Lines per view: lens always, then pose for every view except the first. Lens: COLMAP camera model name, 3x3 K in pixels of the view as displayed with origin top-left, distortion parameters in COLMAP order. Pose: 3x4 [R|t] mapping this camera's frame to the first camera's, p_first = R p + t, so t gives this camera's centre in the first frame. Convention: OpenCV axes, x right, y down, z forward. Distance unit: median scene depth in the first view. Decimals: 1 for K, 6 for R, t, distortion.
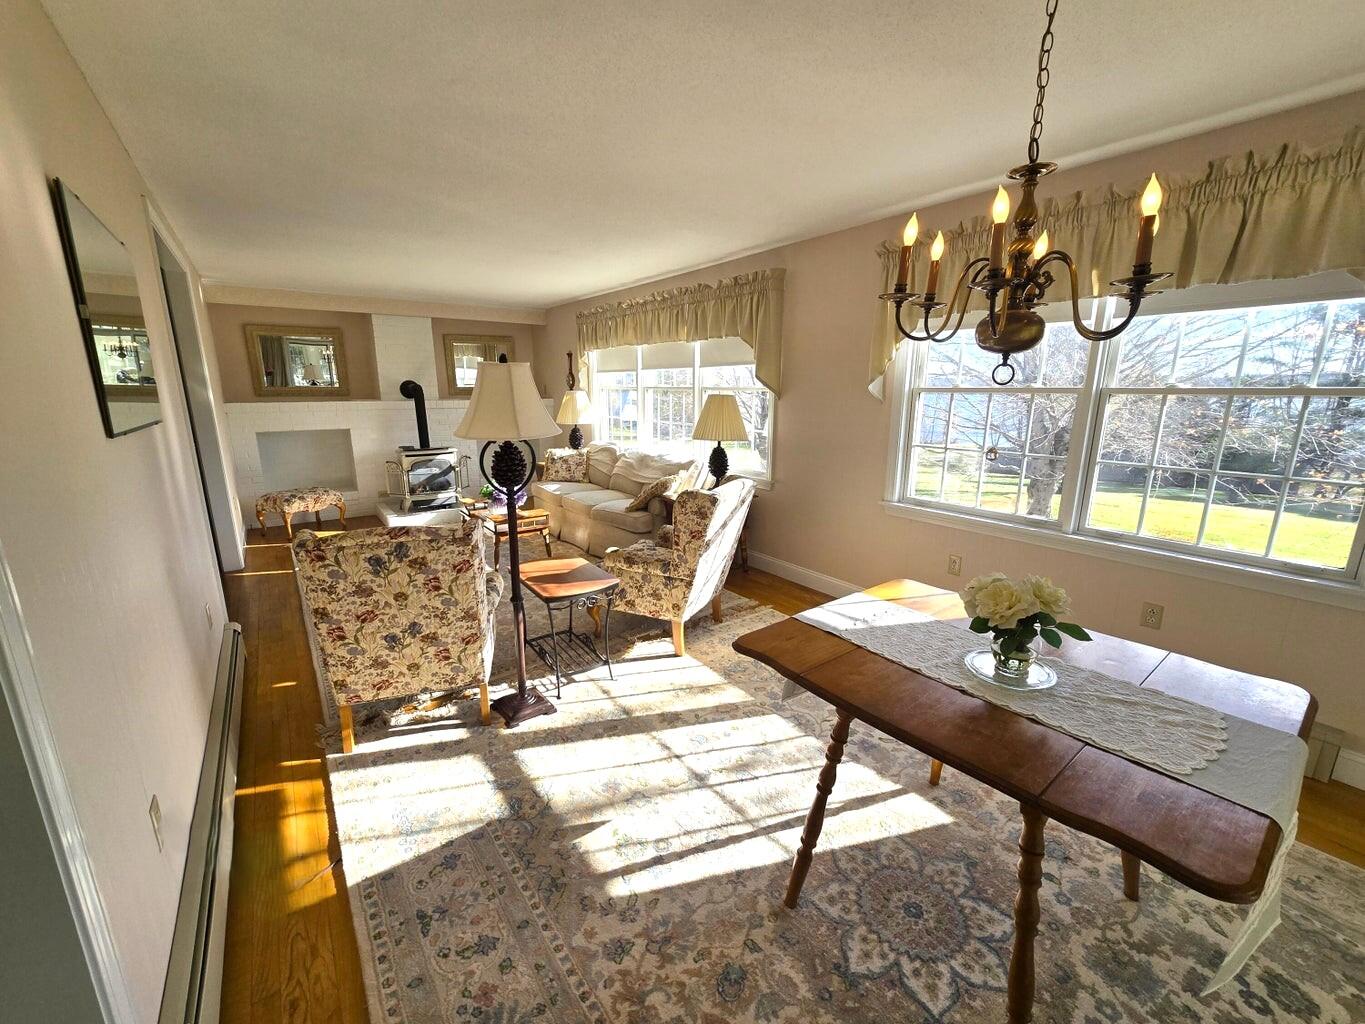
lens RADIAL K [[556.7, 0, 678.2], [0, 556.7, 514.6], [0, 0, 1]] dist [0.002893, 0.000030]
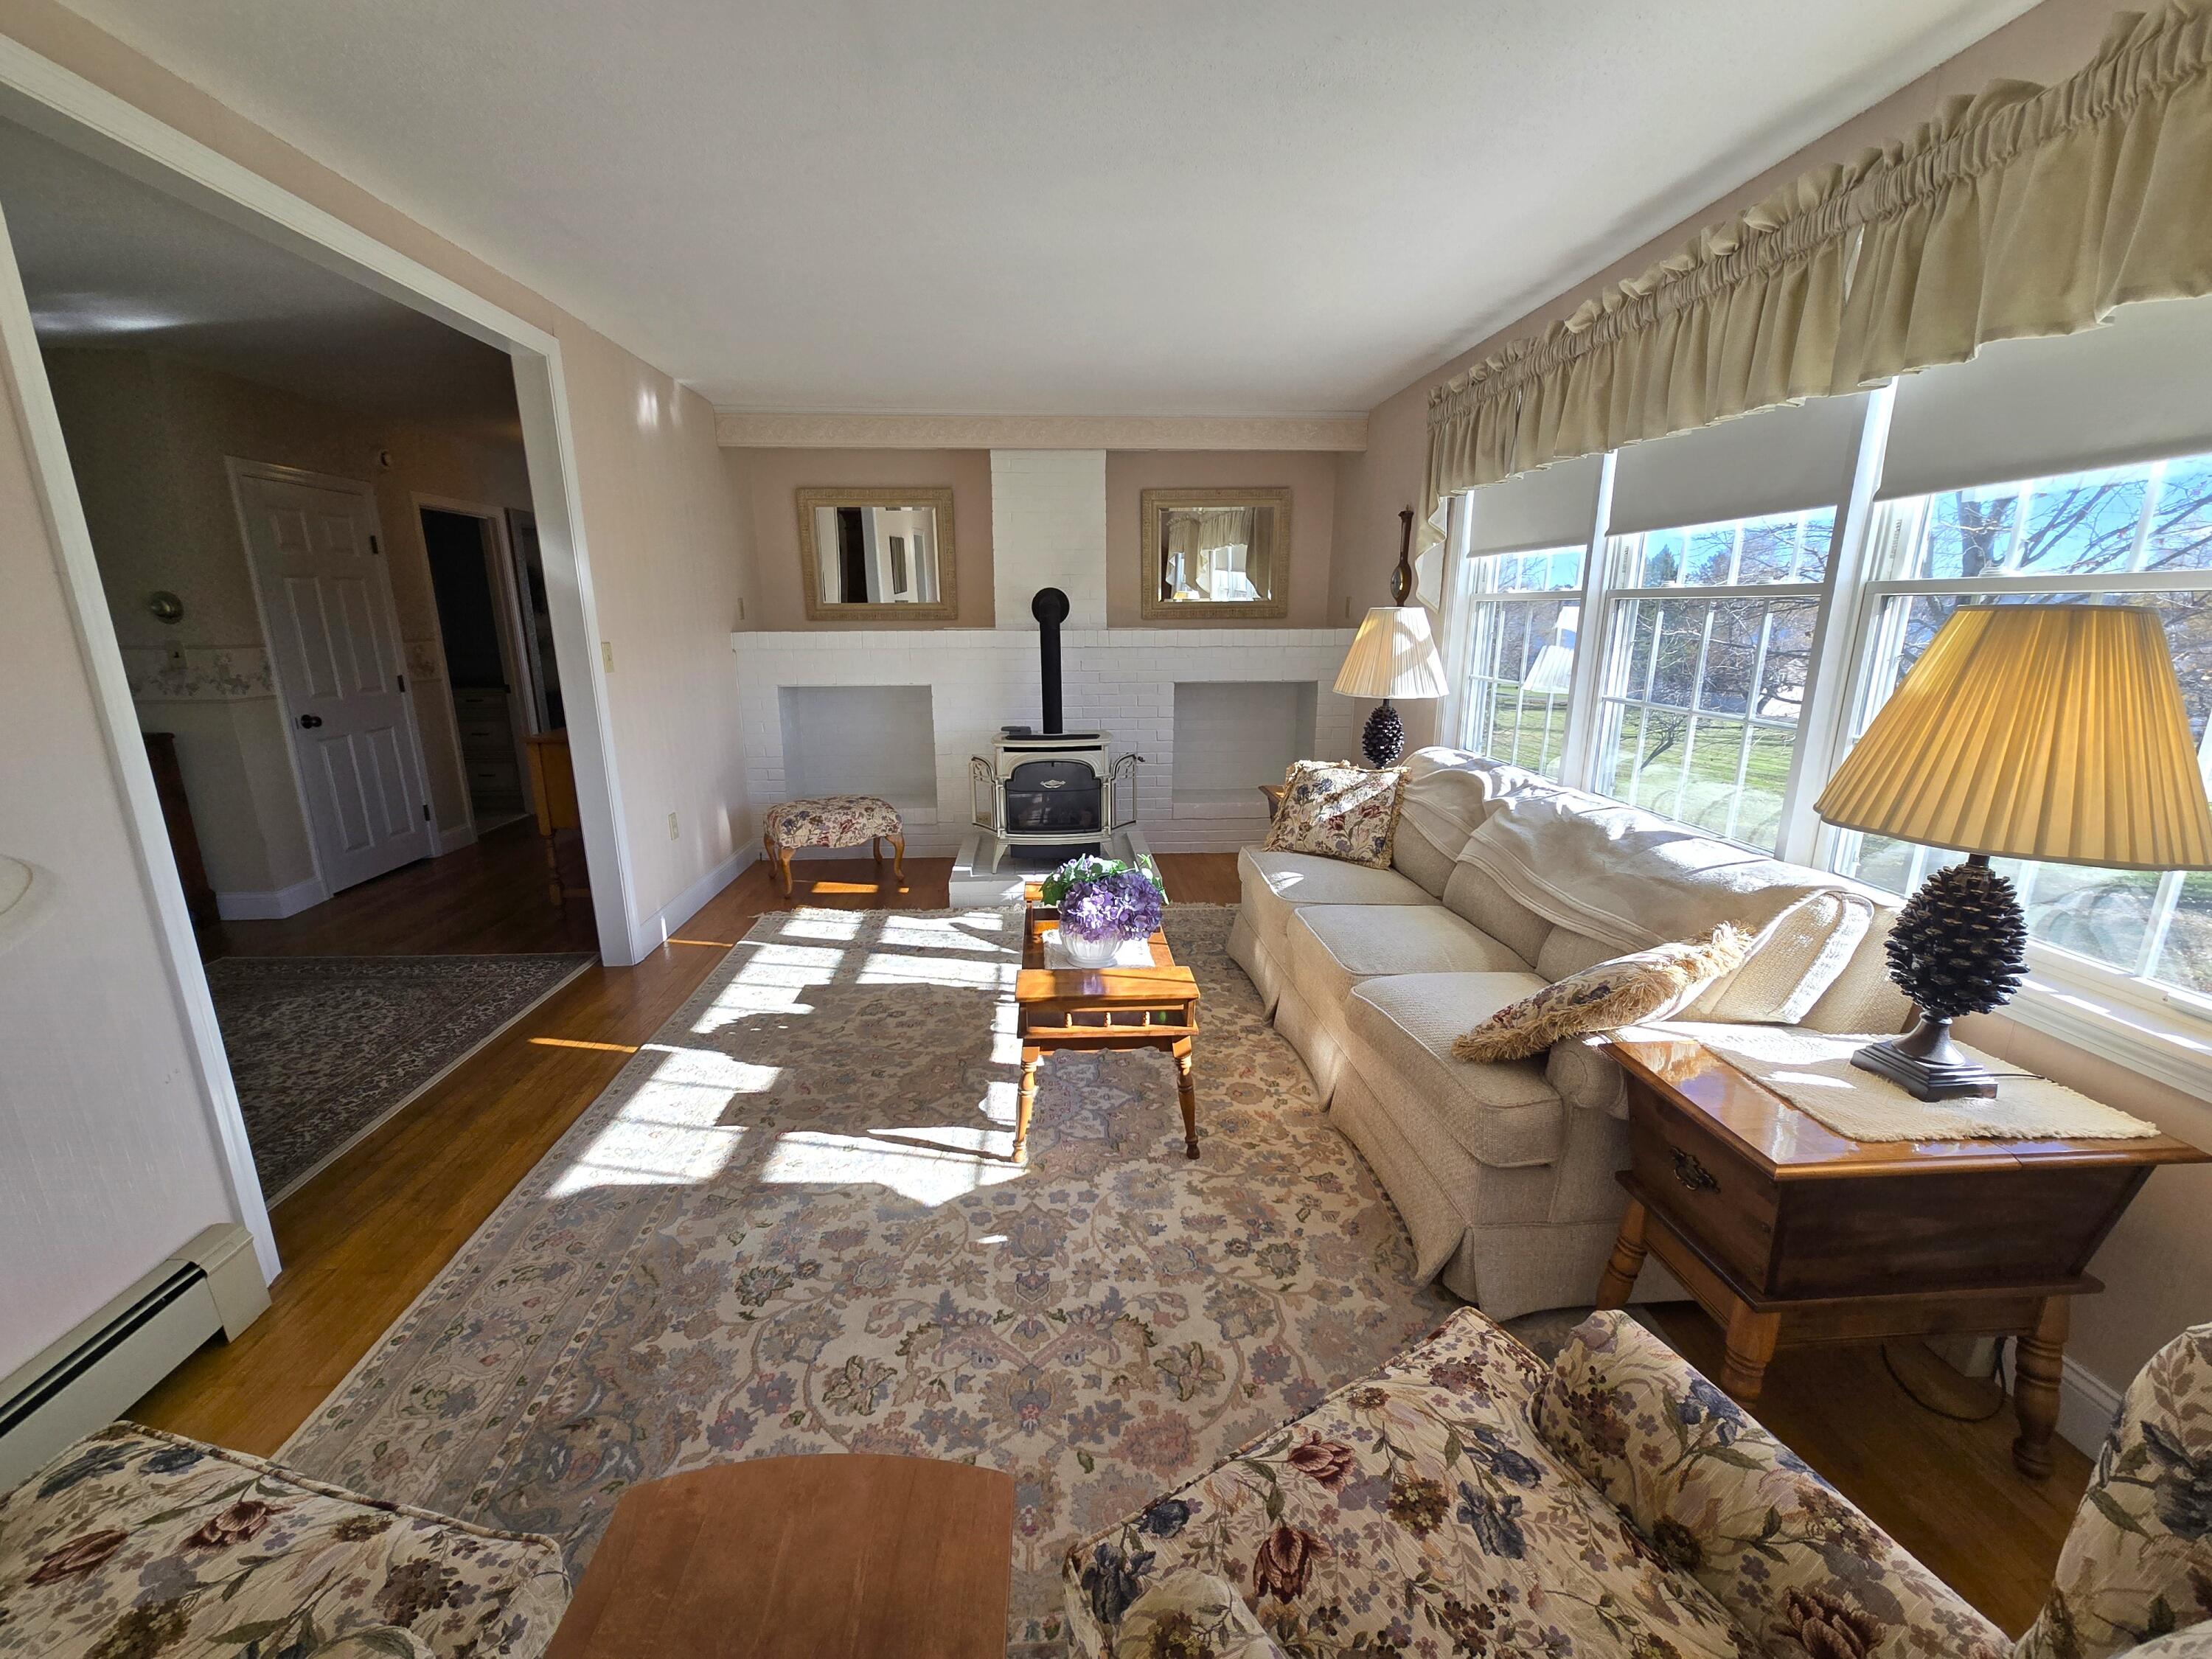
lens RADIAL K [[902.2, 0, 1098.9], [0, 902.2, 833.5], [0, 0, 1]] dist [0.002893, 0.000030]
pose [[0.839123, 0.126061, -0.529132, -0.016393], [-0.115386, 0.991888, 0.053325, -0.087581], [0.531562, 0.016308, 0.846862, 0.417809]]
